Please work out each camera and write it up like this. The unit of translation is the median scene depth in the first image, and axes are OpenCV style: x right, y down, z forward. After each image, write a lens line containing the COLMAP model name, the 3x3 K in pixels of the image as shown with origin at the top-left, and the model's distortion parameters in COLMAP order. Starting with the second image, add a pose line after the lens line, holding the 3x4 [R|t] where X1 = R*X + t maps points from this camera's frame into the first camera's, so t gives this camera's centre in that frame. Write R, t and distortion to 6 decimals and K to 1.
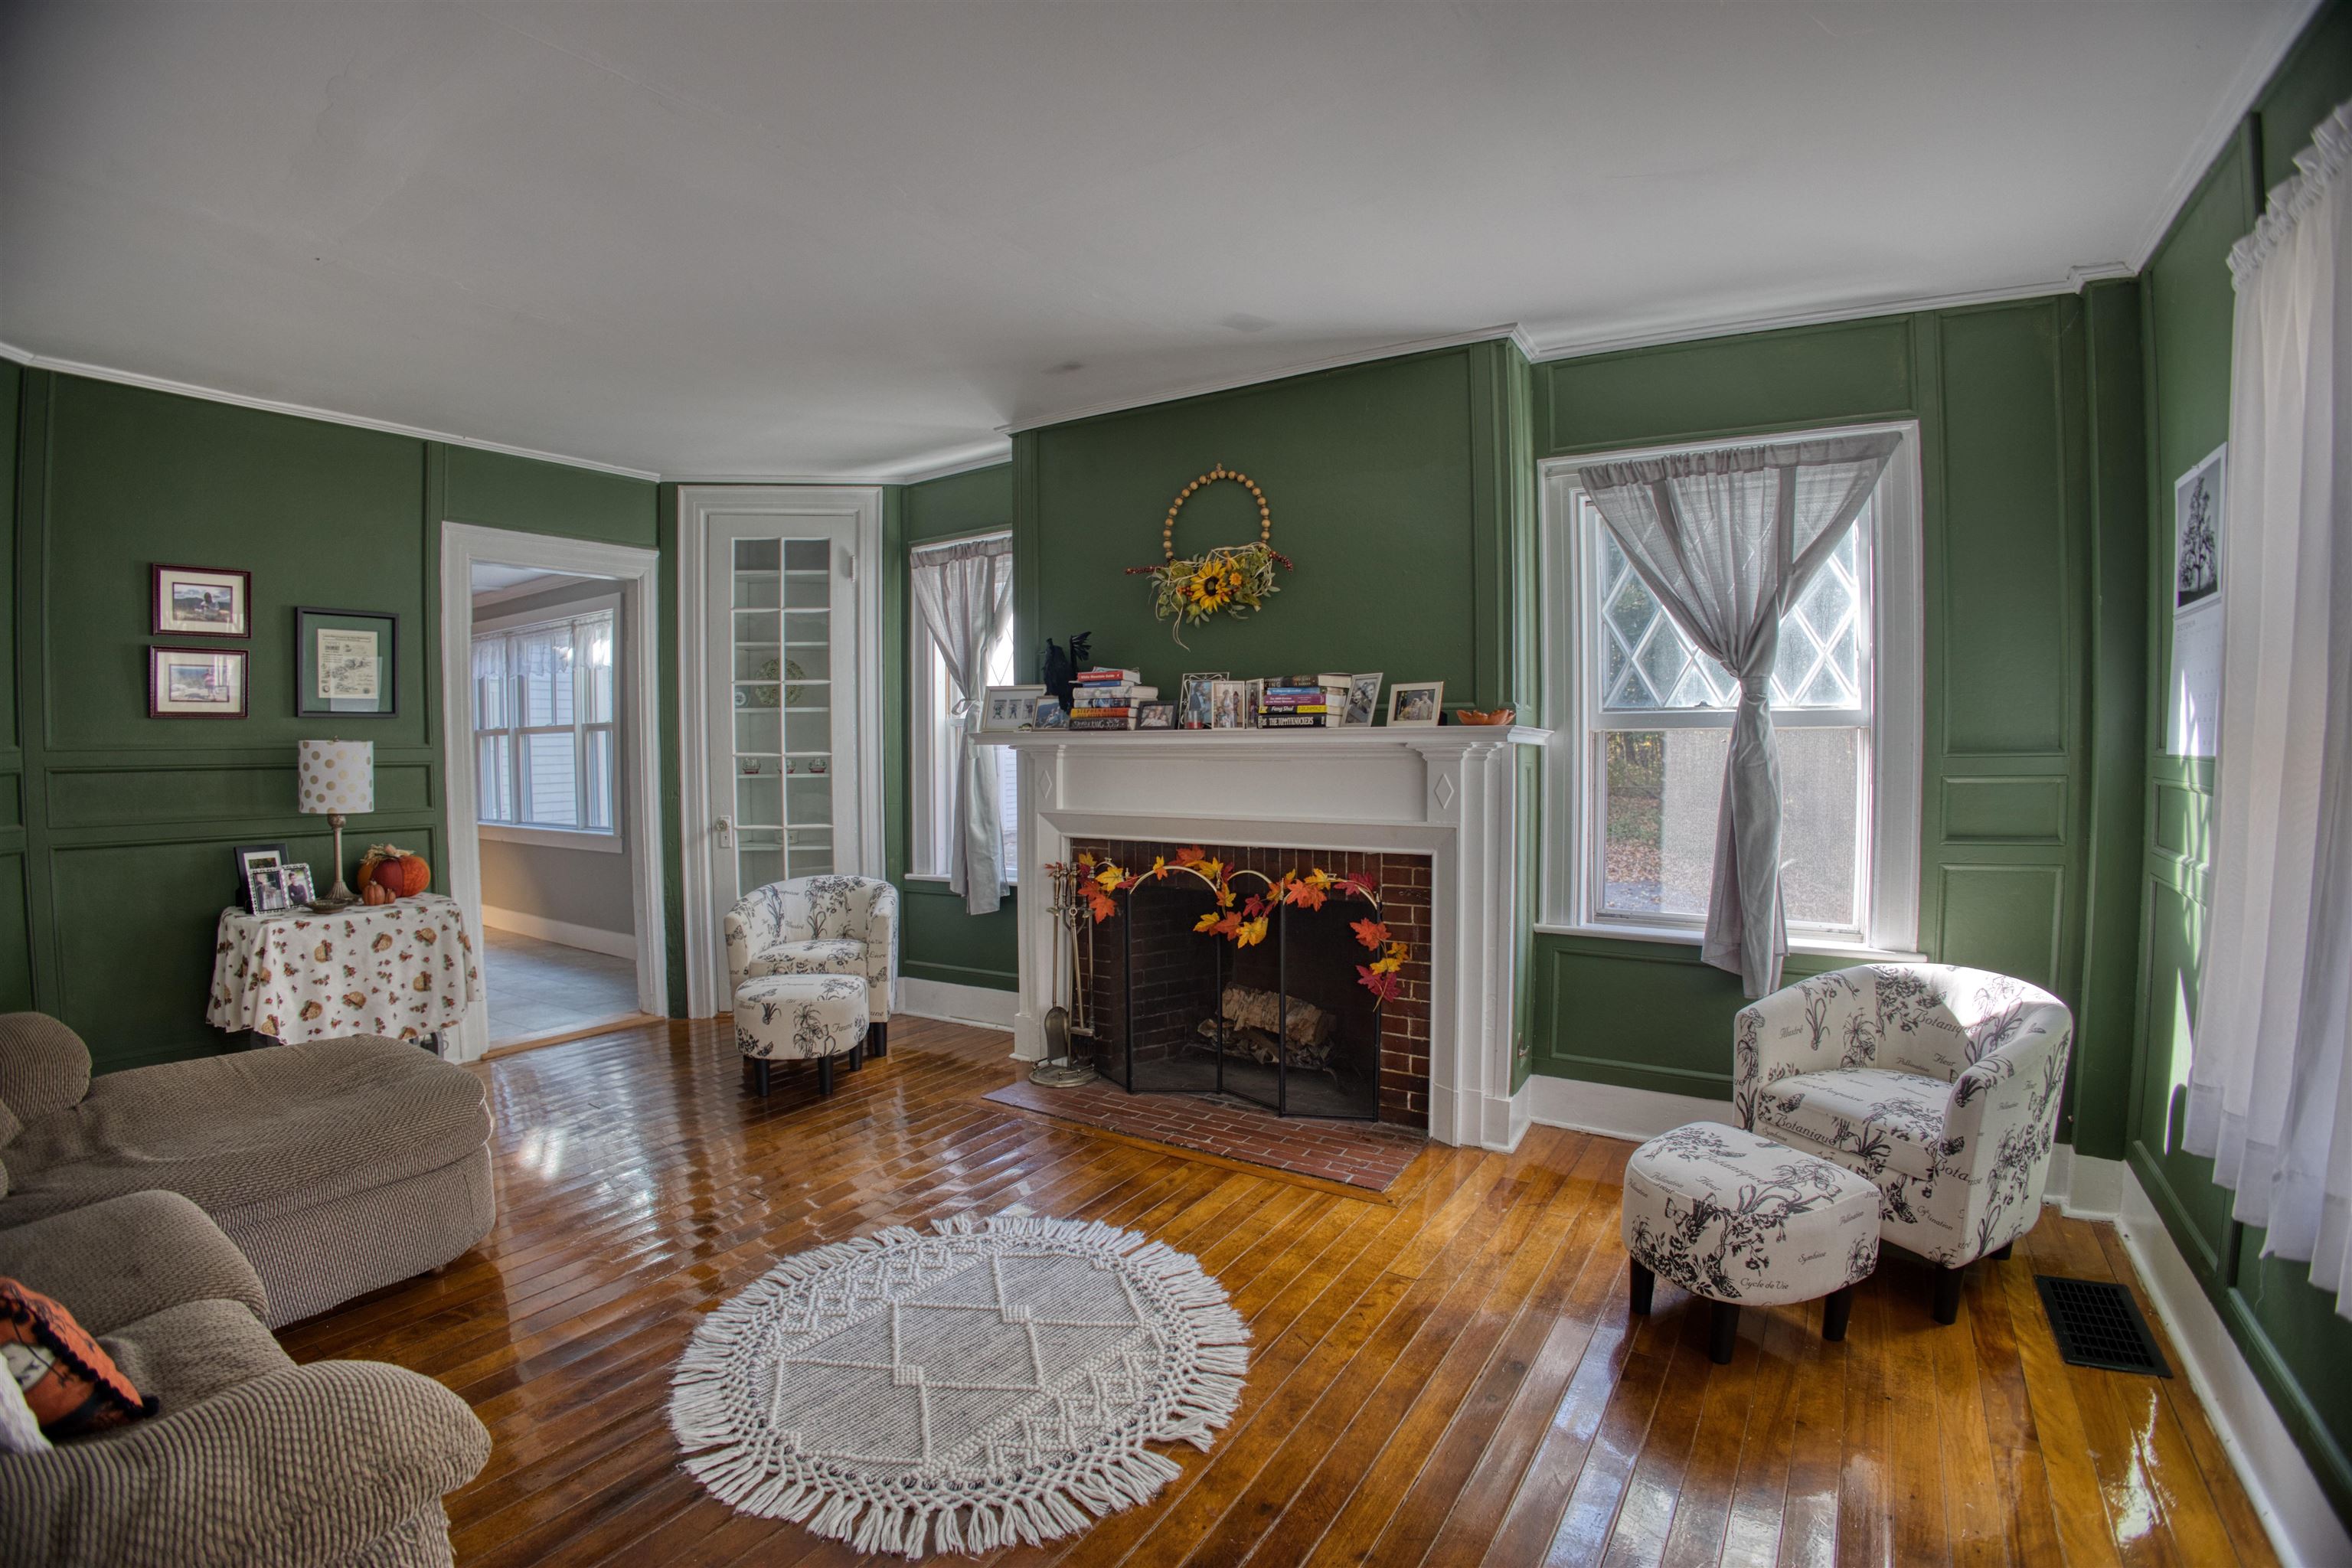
lens RADIAL K [[1096.9, 0, 1182.3], [0, 1096.9, 784.3], [0, 0, 1]] dist [-0.140201, 0.030042]
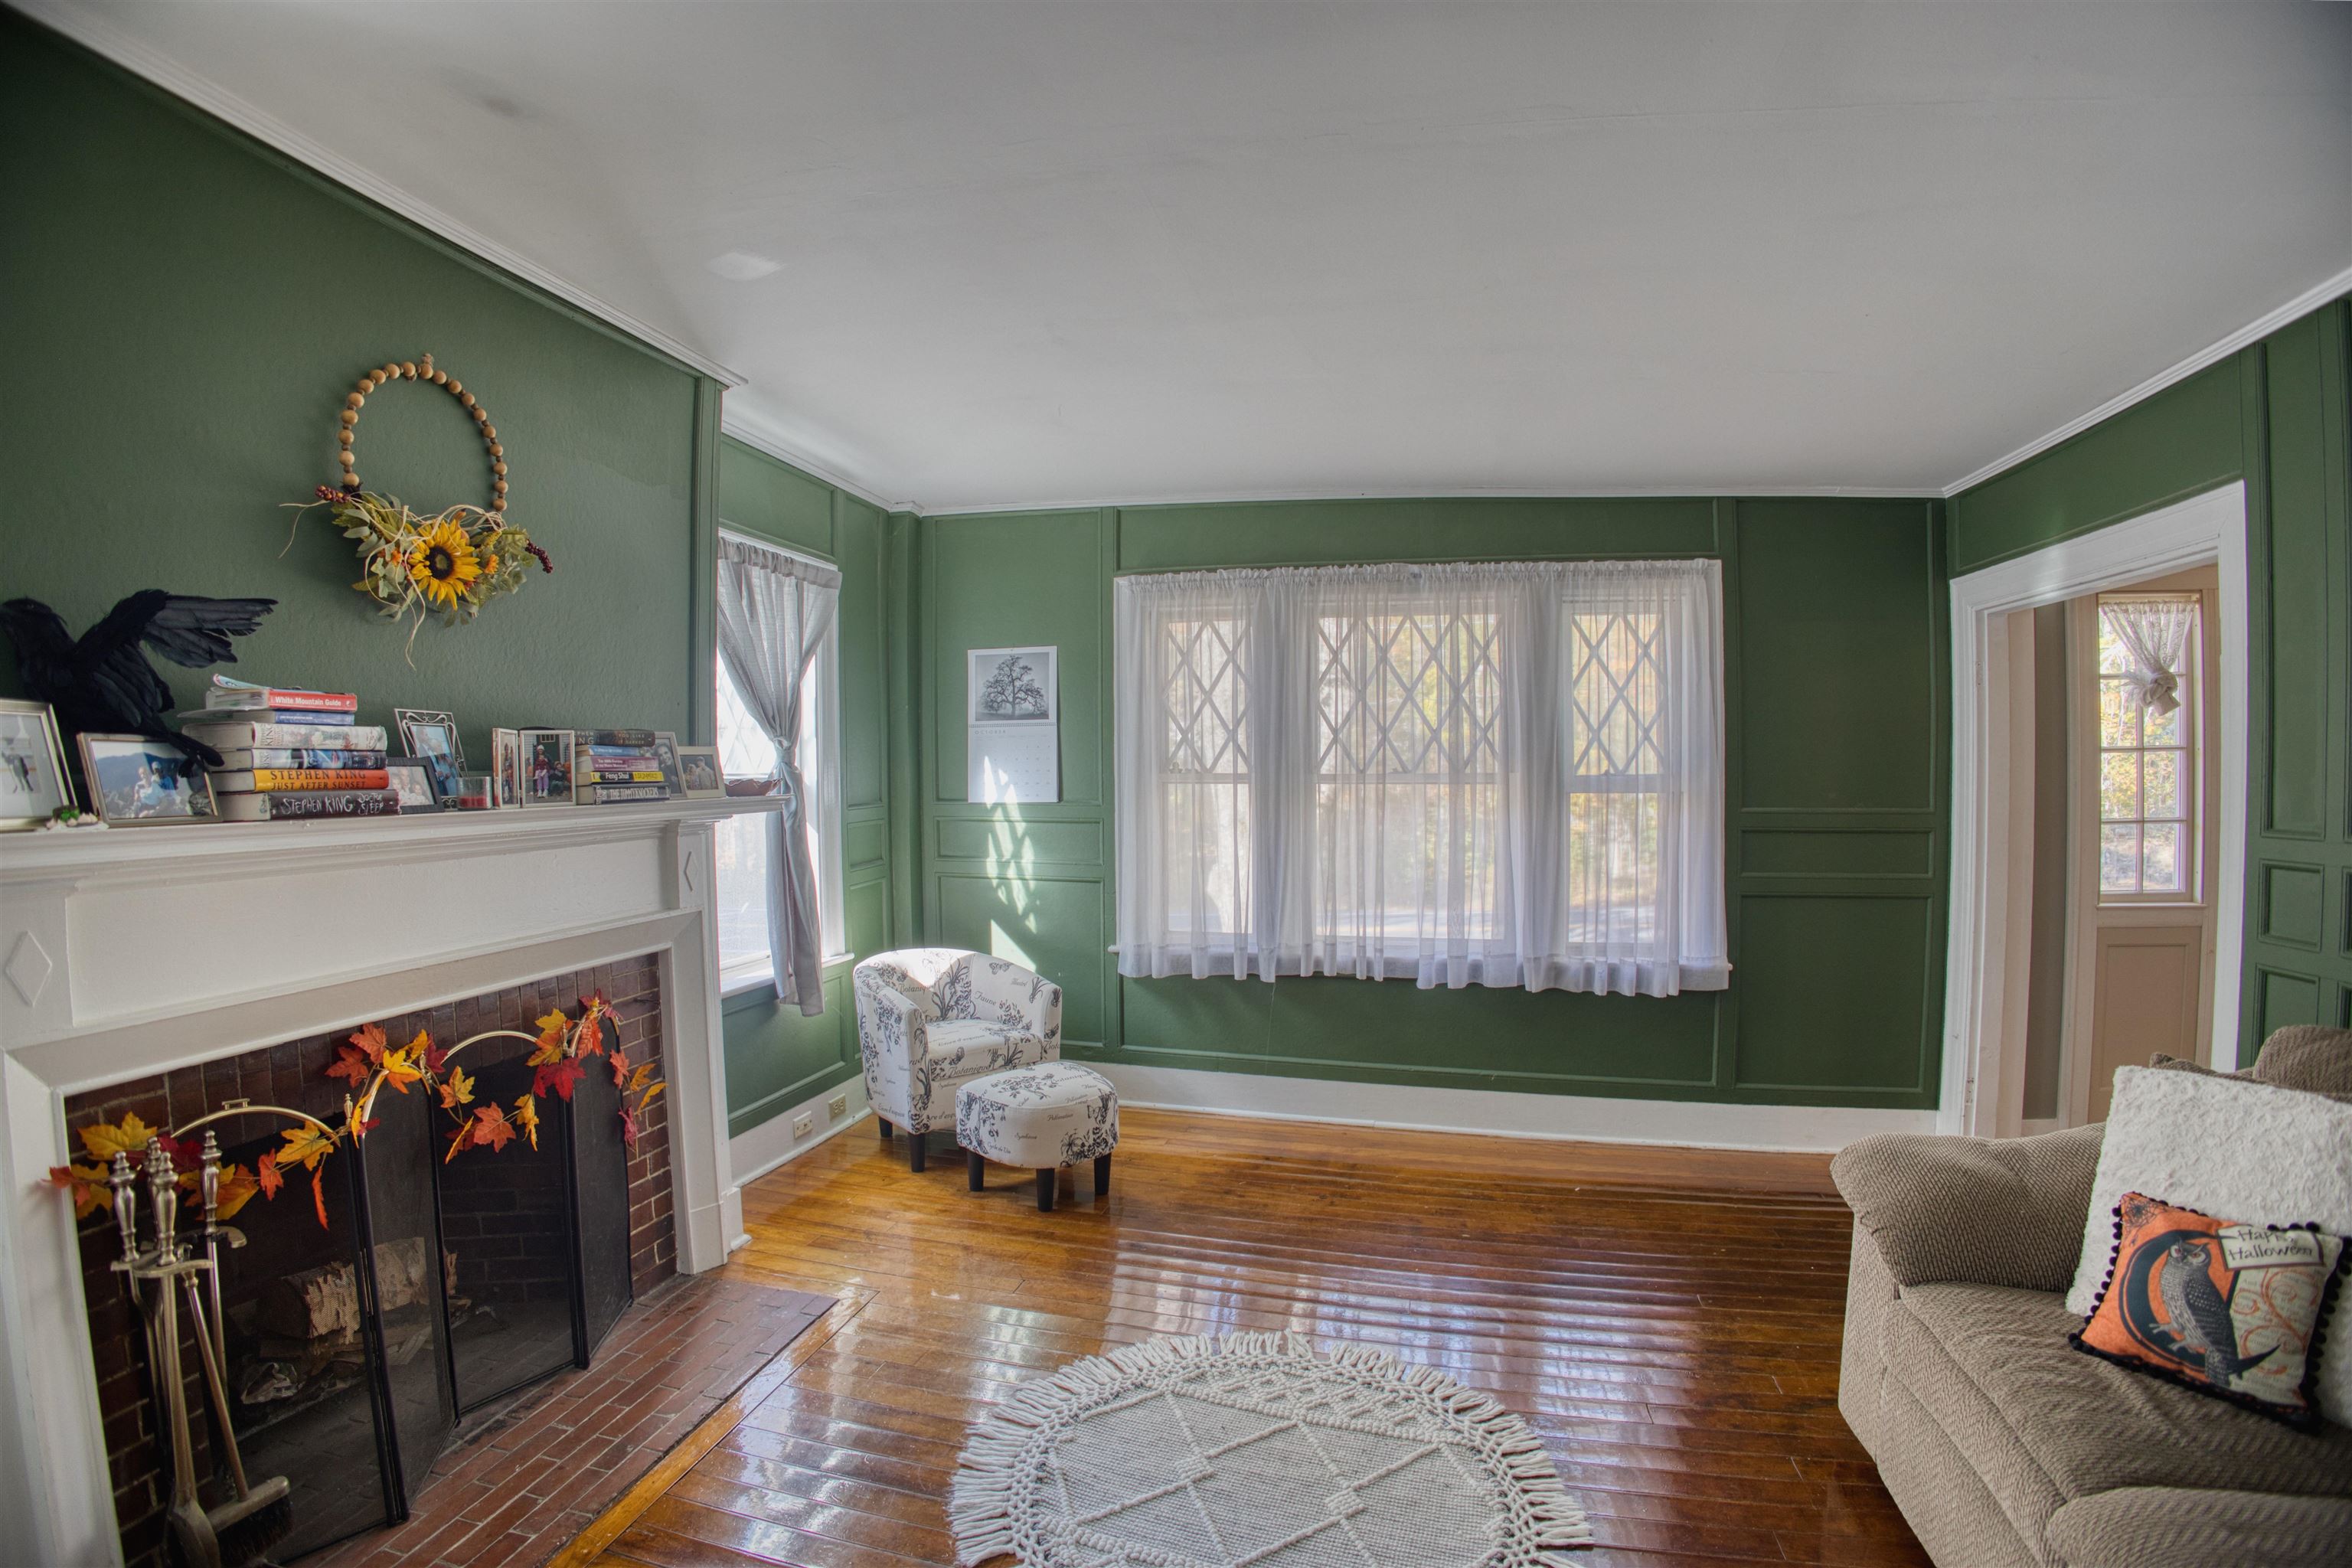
lens RADIAL K [[1096.9, 0, 1182.3], [0, 1096.9, 784.3], [0, 0, 1]] dist [-0.140201, 0.030042]
pose [[-0.345076, -0.005227, 0.938560, -0.671139], [0.047574, 0.998602, 0.023052, -0.061637], [-0.937368, 0.052606, -0.344344, 0.891165]]
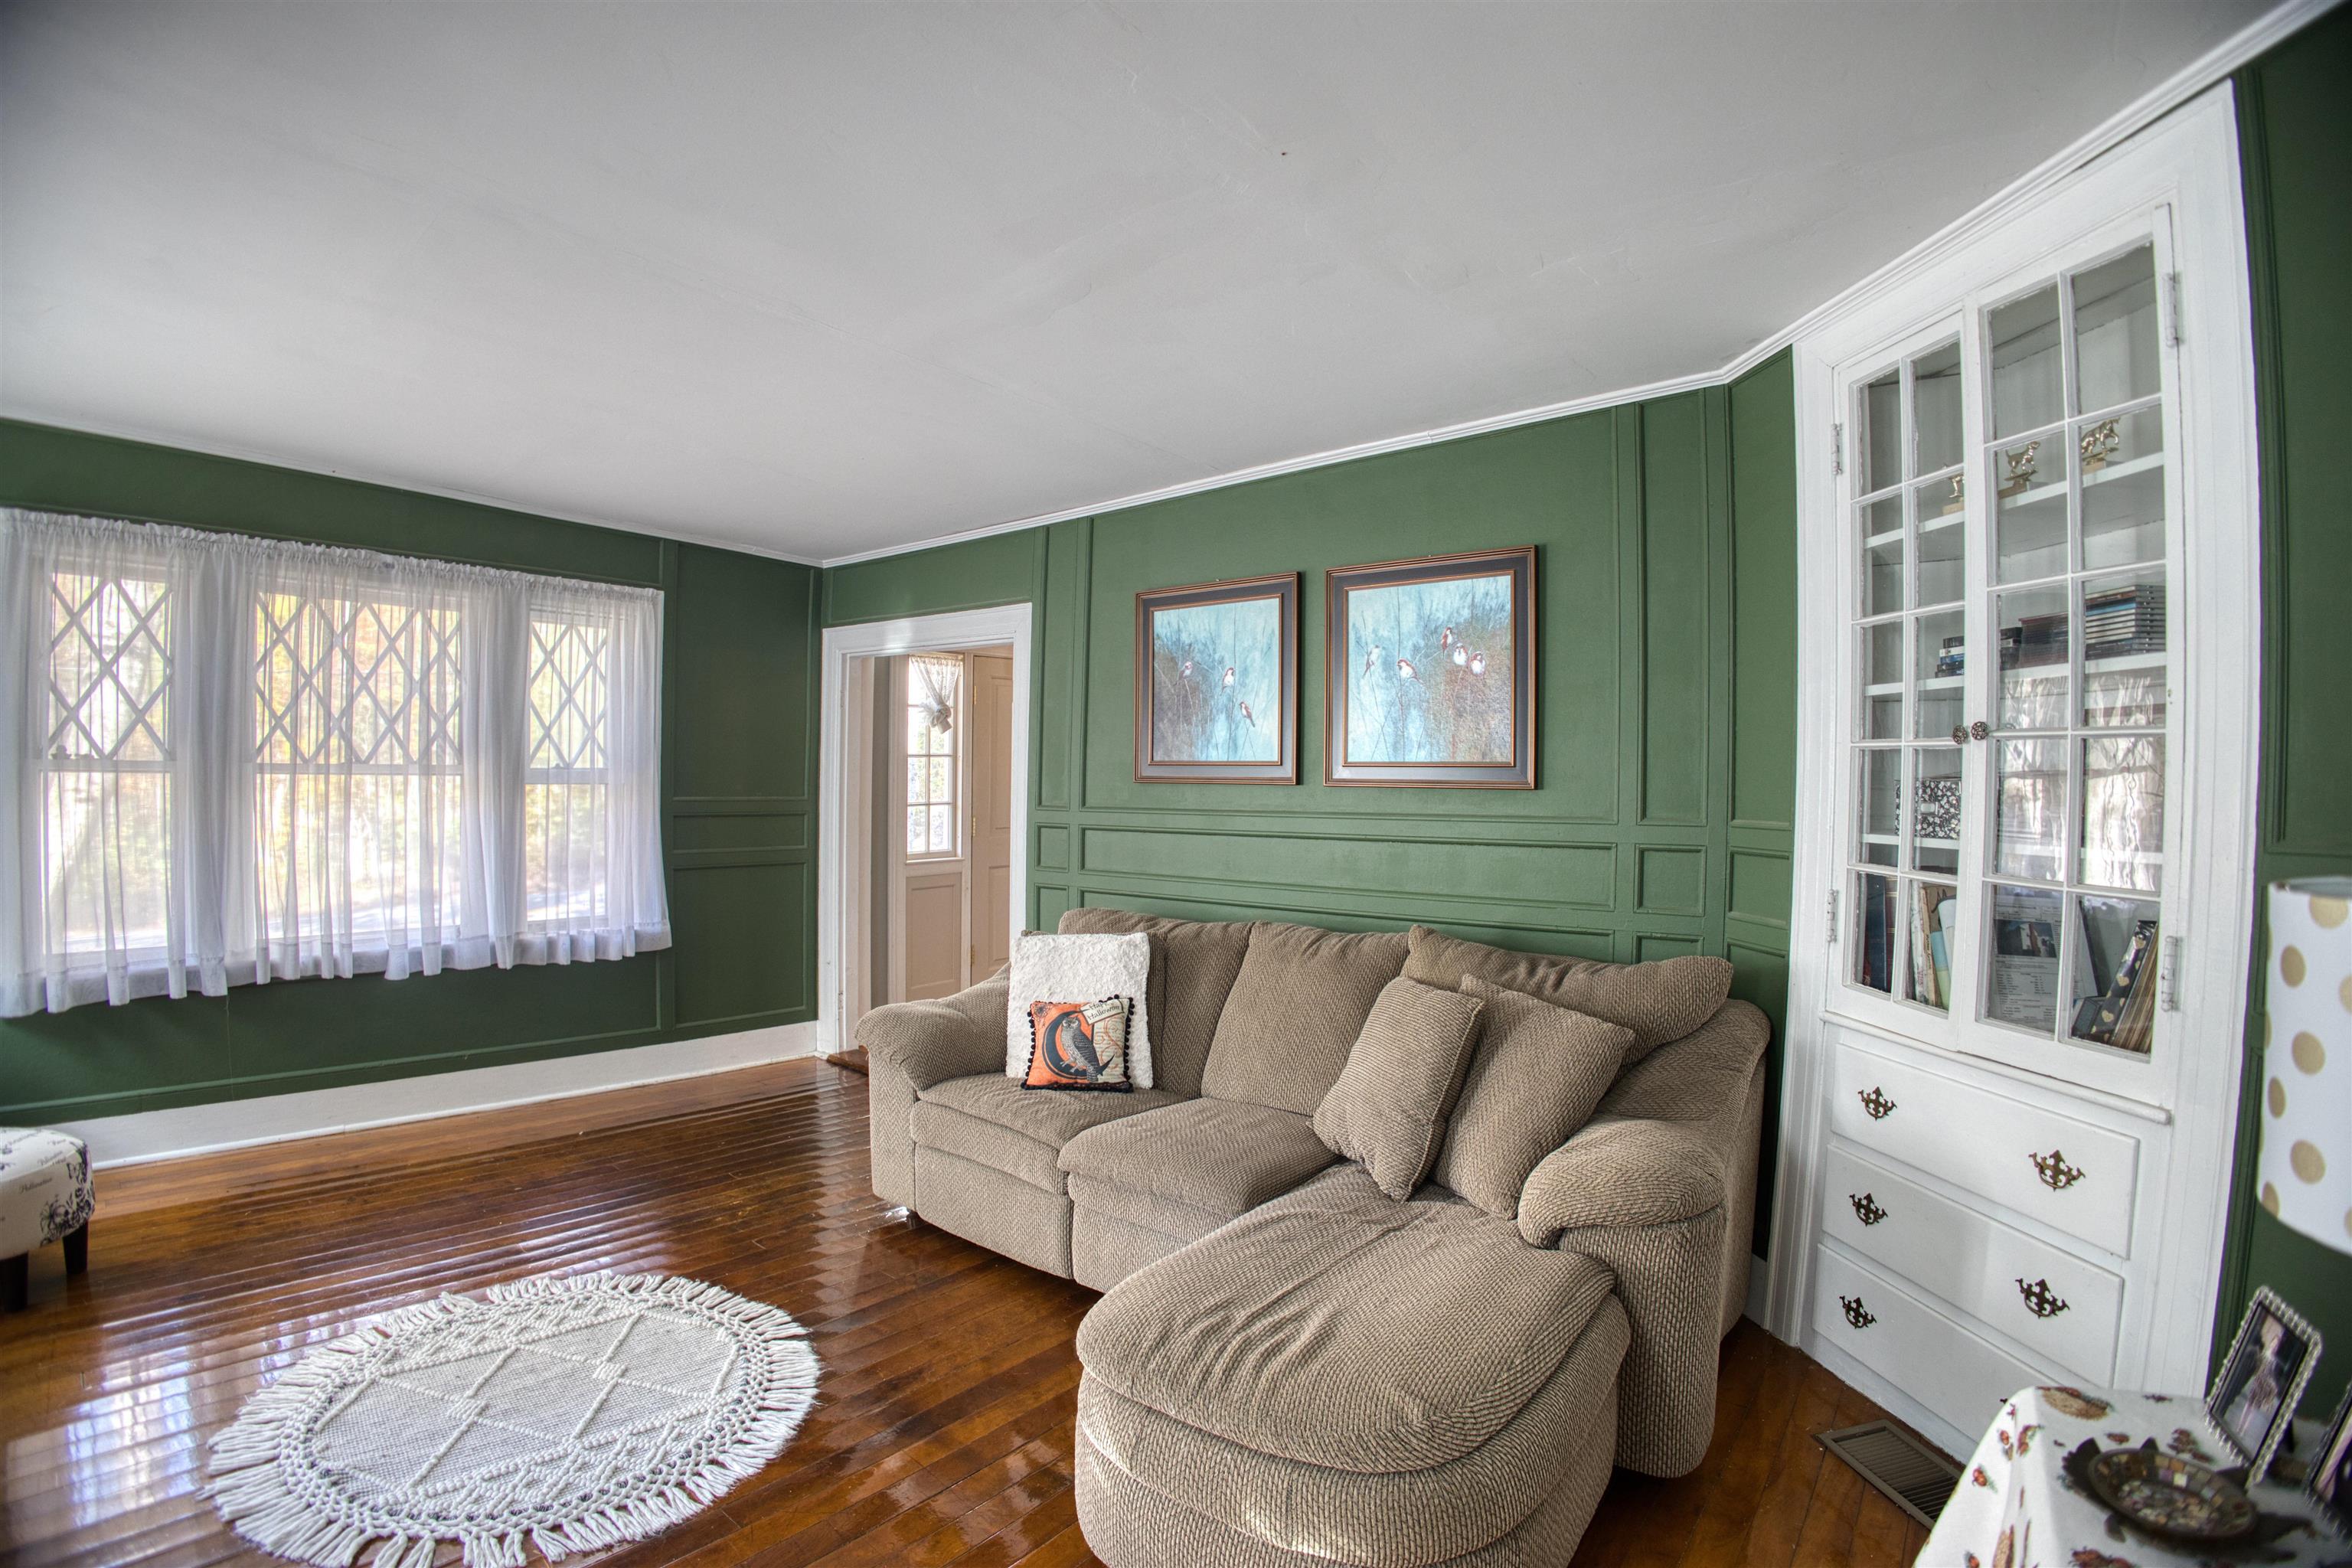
lens RADIAL K [[1096.9, 0, 1182.3], [0, 1096.9, 784.3], [0, 0, 1]] dist [-0.140201, 0.030042]
pose [[-0.995294, -0.010420, 0.096334, -0.609632], [-0.005185, 0.998504, 0.054431, -0.077261], [-0.096758, 0.053675, -0.993860, 1.259167]]
